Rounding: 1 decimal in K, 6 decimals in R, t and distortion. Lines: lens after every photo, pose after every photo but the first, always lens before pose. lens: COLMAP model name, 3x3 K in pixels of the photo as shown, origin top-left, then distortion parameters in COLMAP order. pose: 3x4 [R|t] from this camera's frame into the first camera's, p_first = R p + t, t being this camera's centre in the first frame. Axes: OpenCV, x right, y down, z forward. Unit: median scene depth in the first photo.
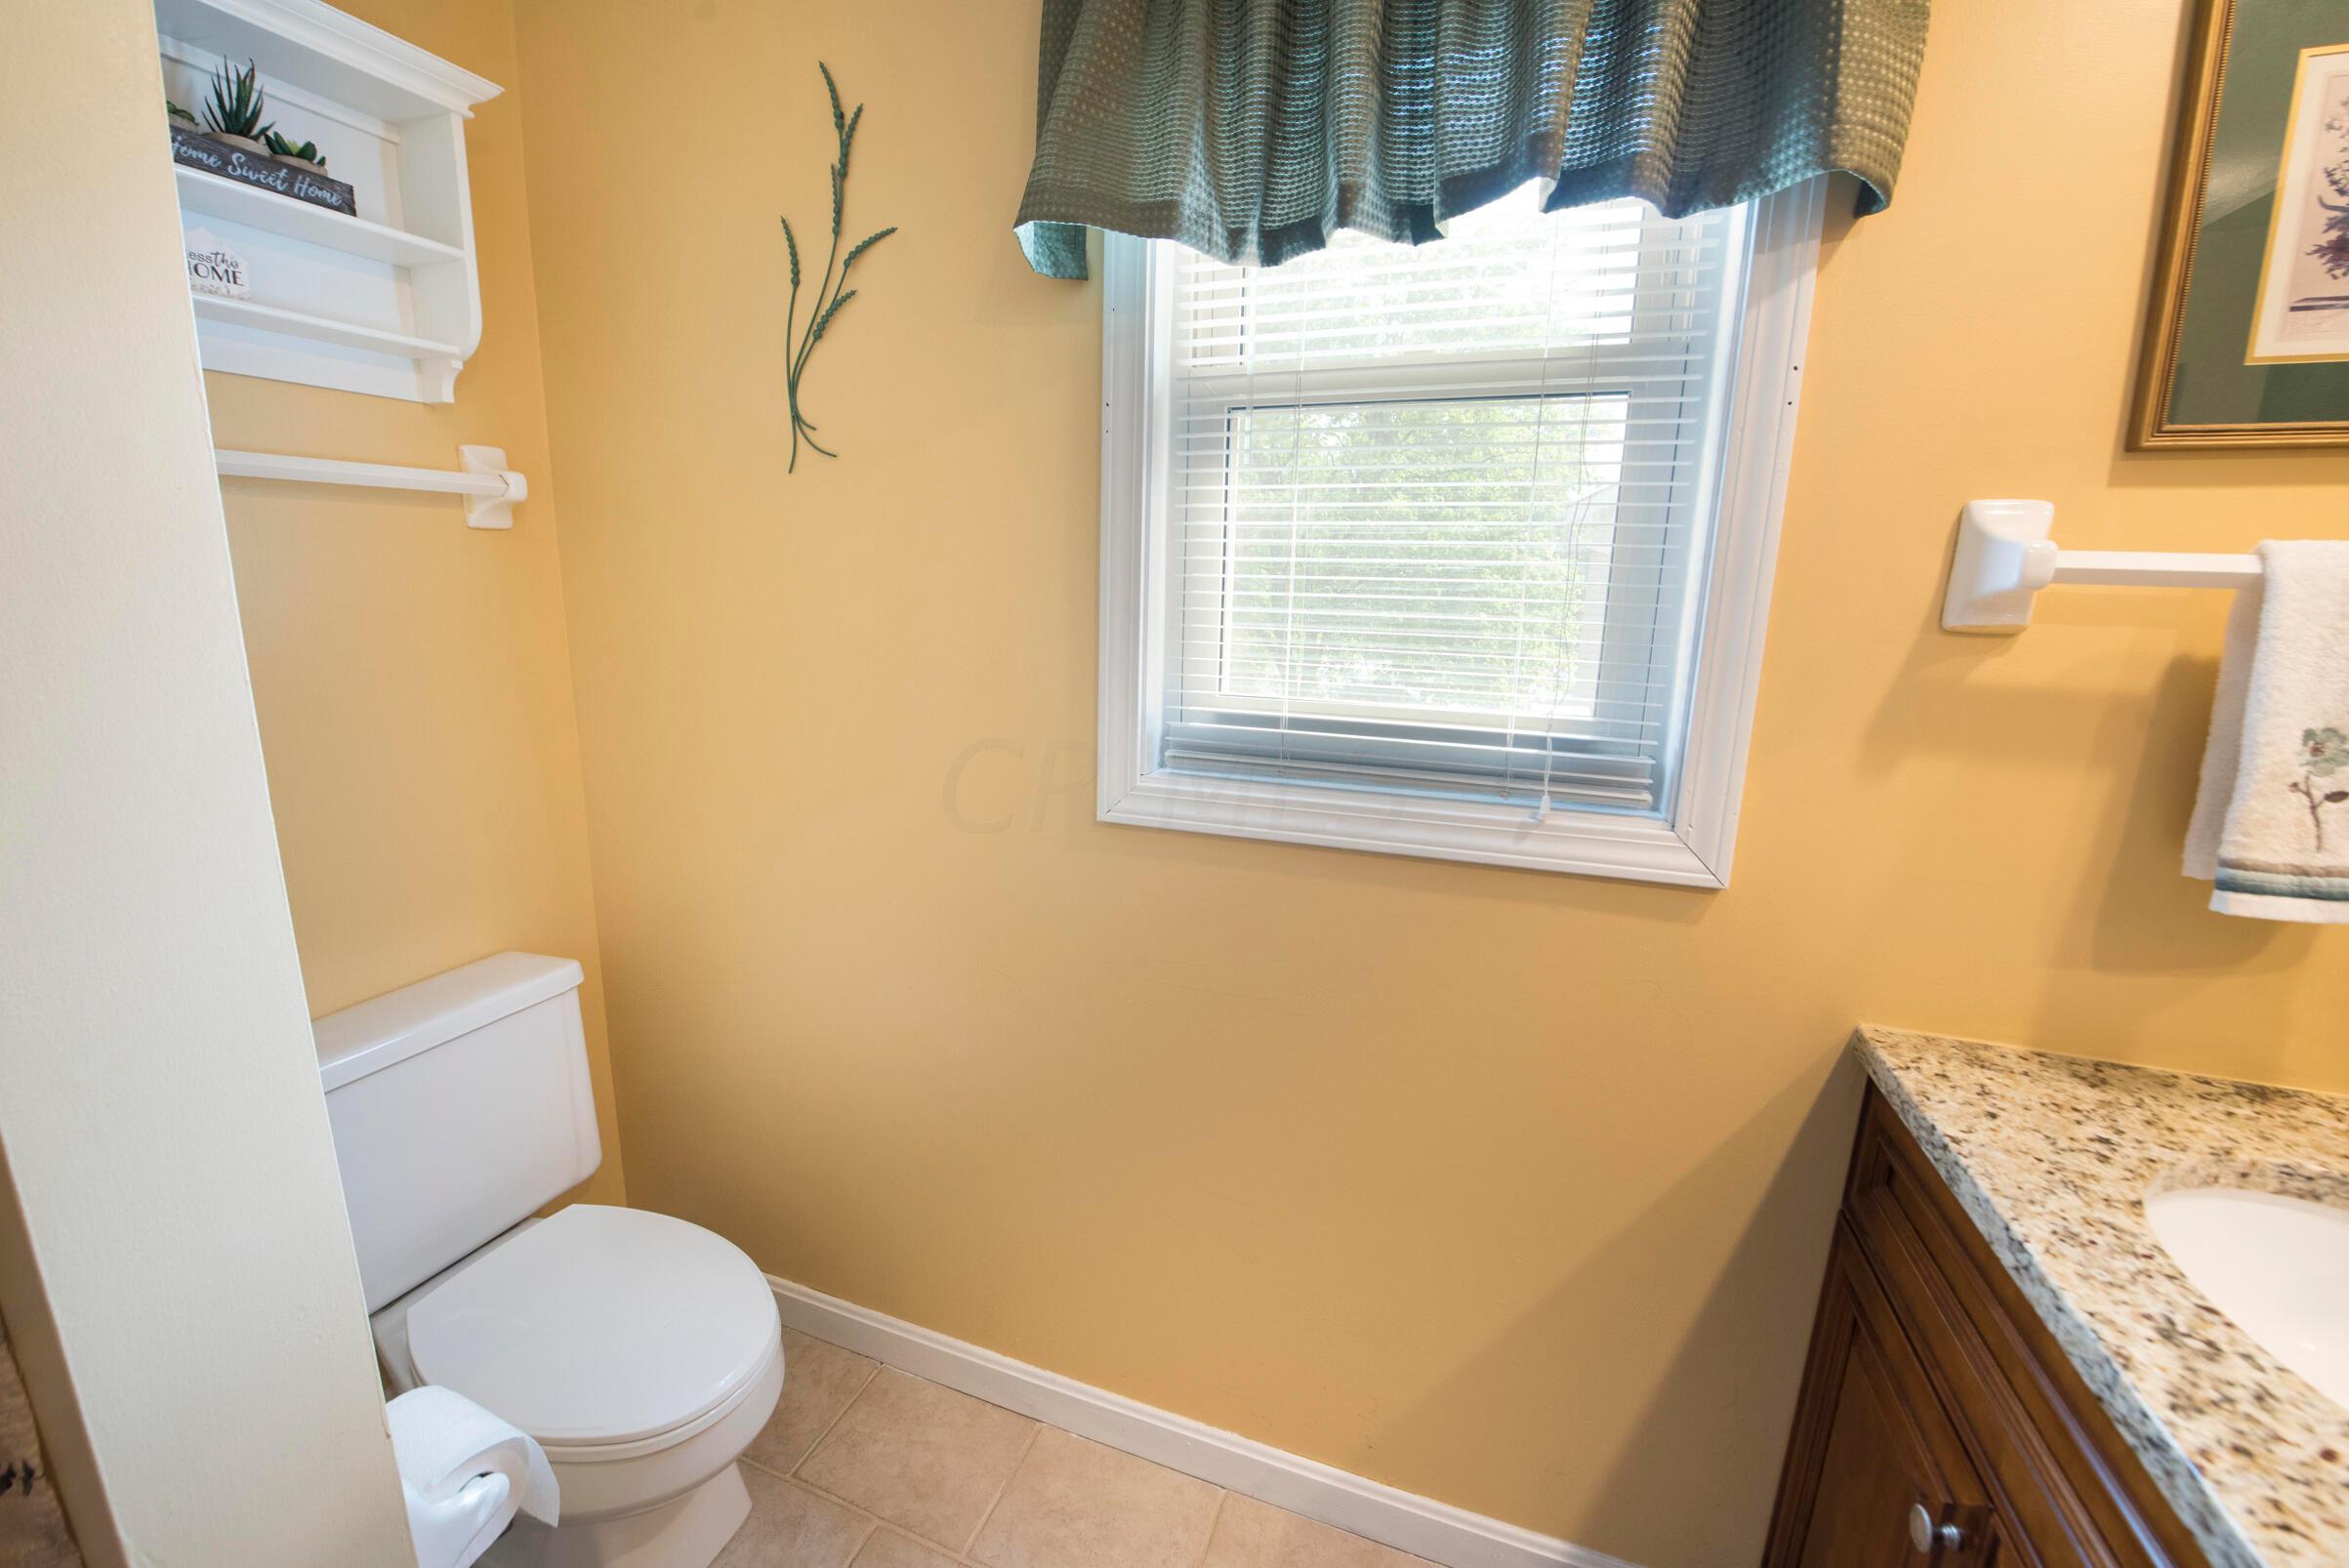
lens RADIAL K [[941.4, 0, 1149.3], [0, 941.4, 772.8], [0, 0, 1]] dist [-0.019979, -0.001173]
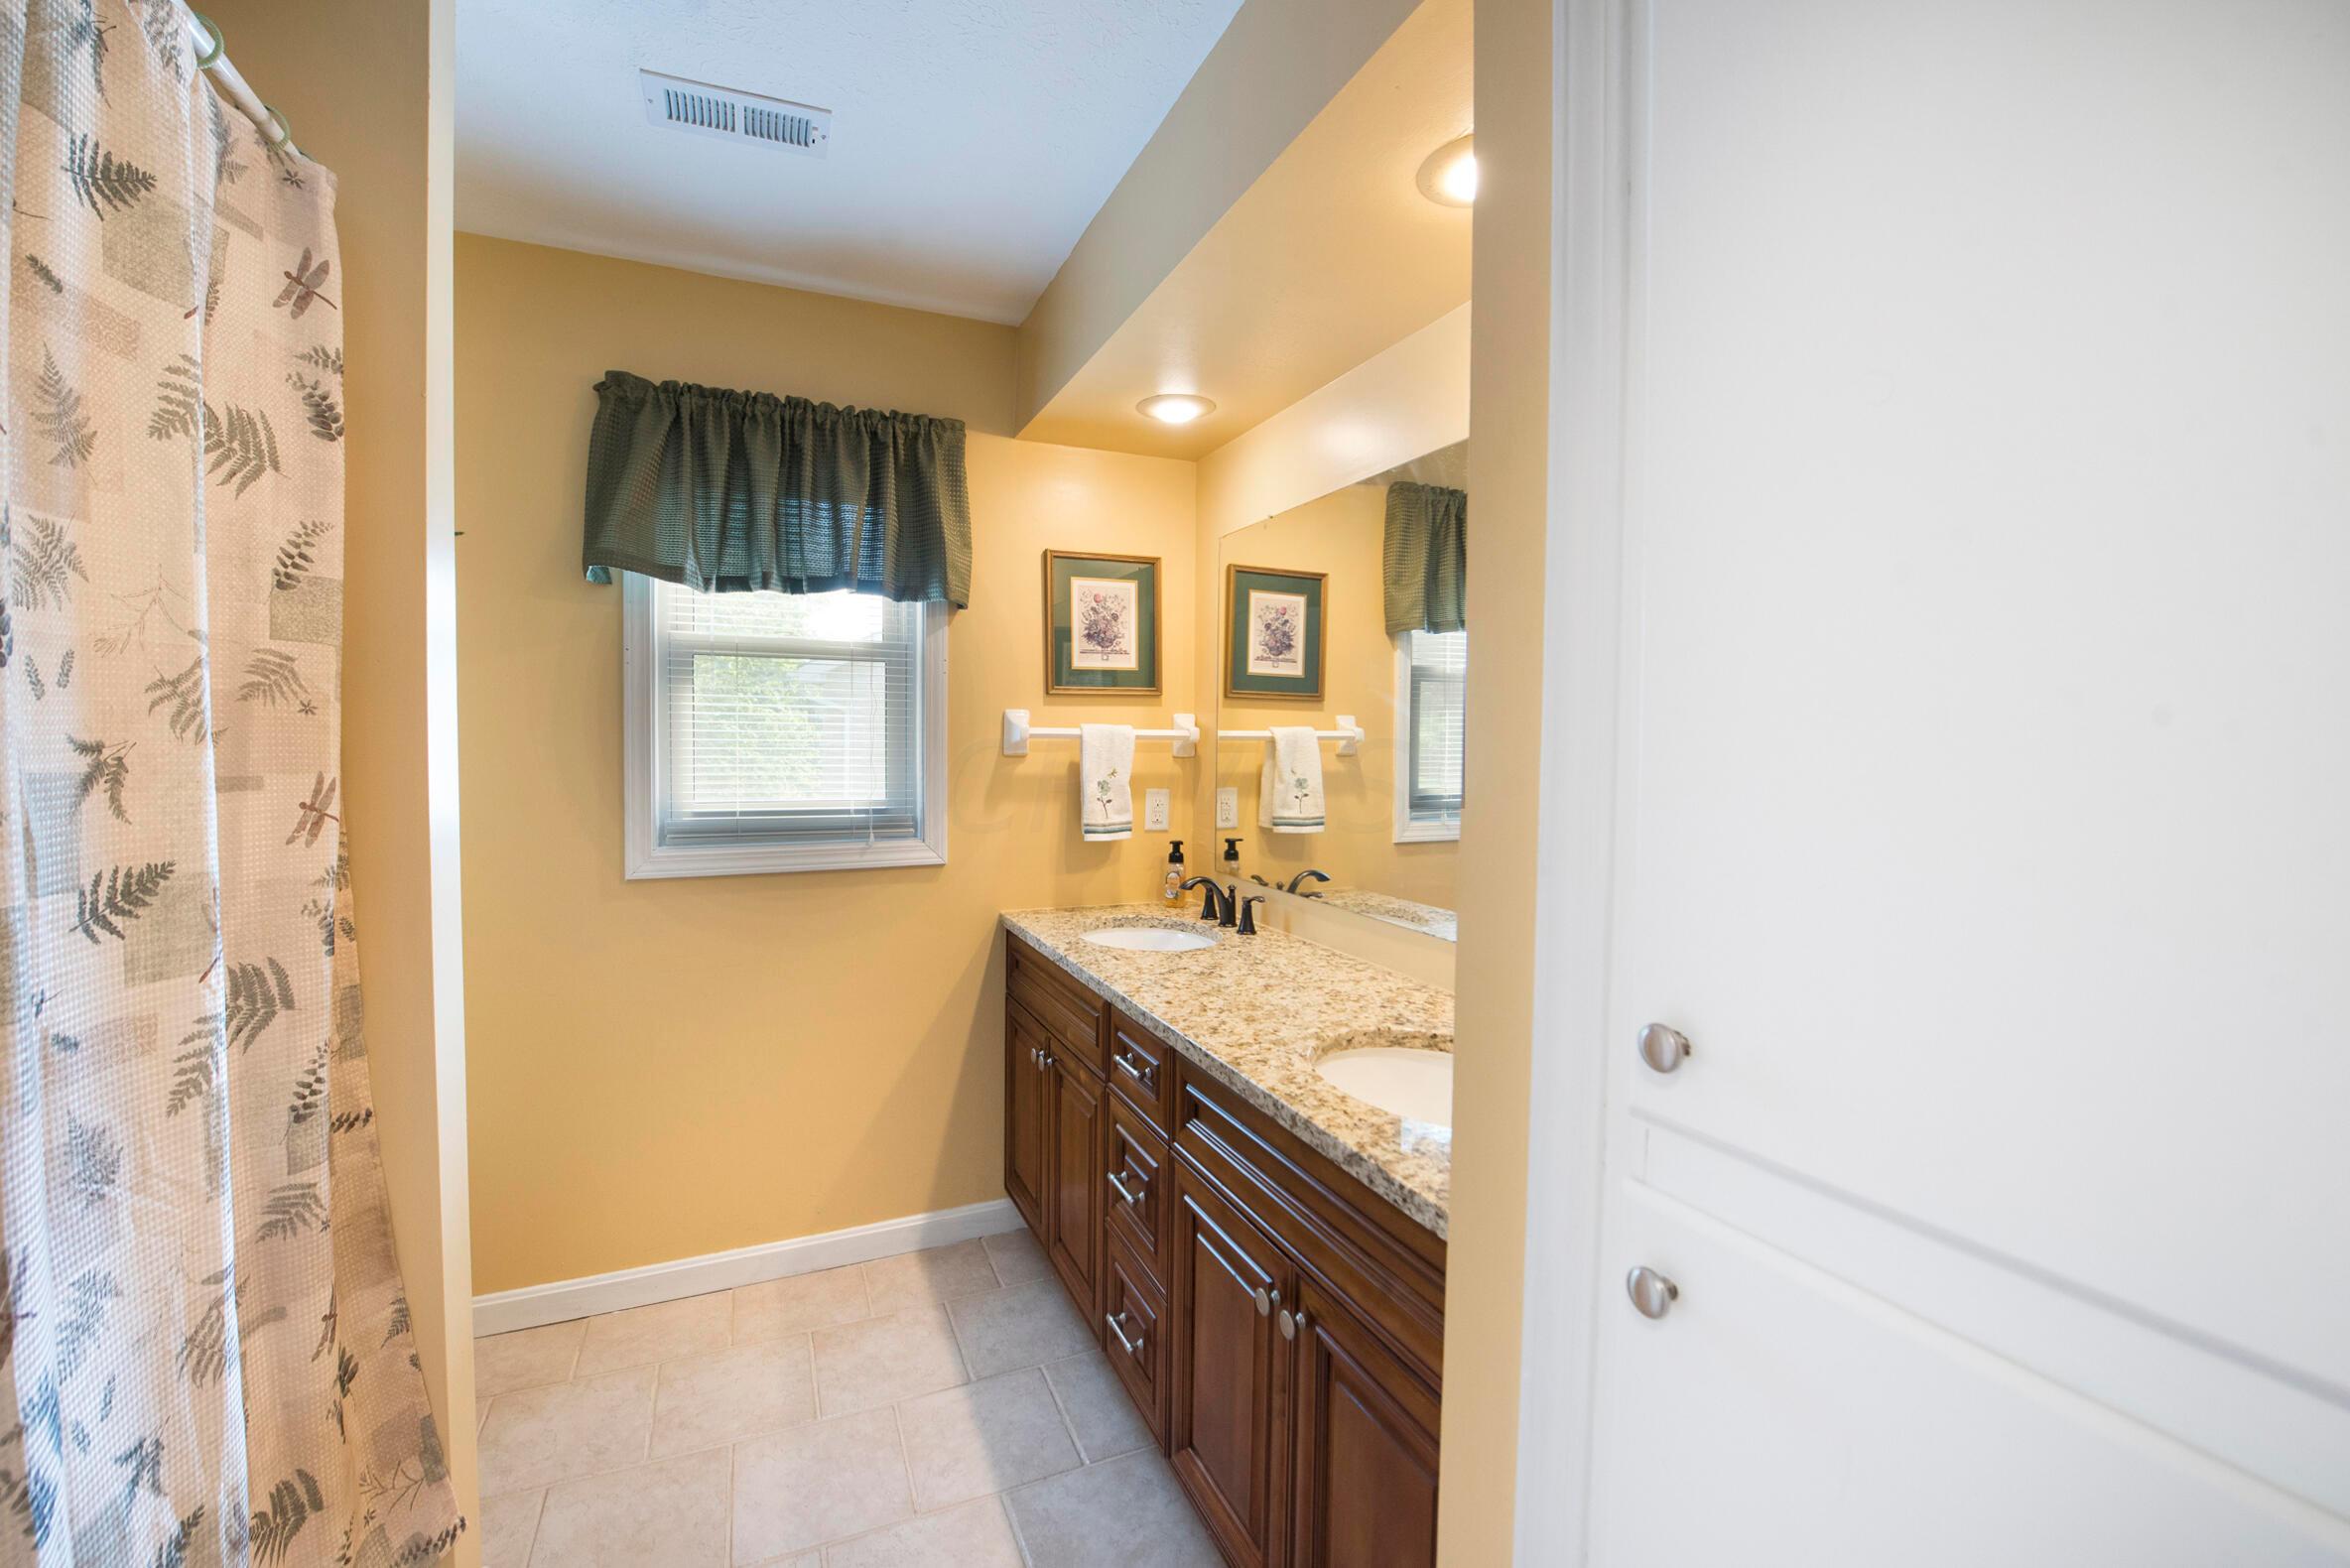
lens RADIAL K [[941.8, 0, 1160.1], [0, 941.8, 774.7], [0, 0, 1]] dist [-0.019979, -0.001173]
pose [[0.703821, -0.037282, 0.709398, -0.743430], [0.148105, 0.984378, -0.095207, 0.218933], [-0.694767, 0.172074, 0.698348, -1.172459]]
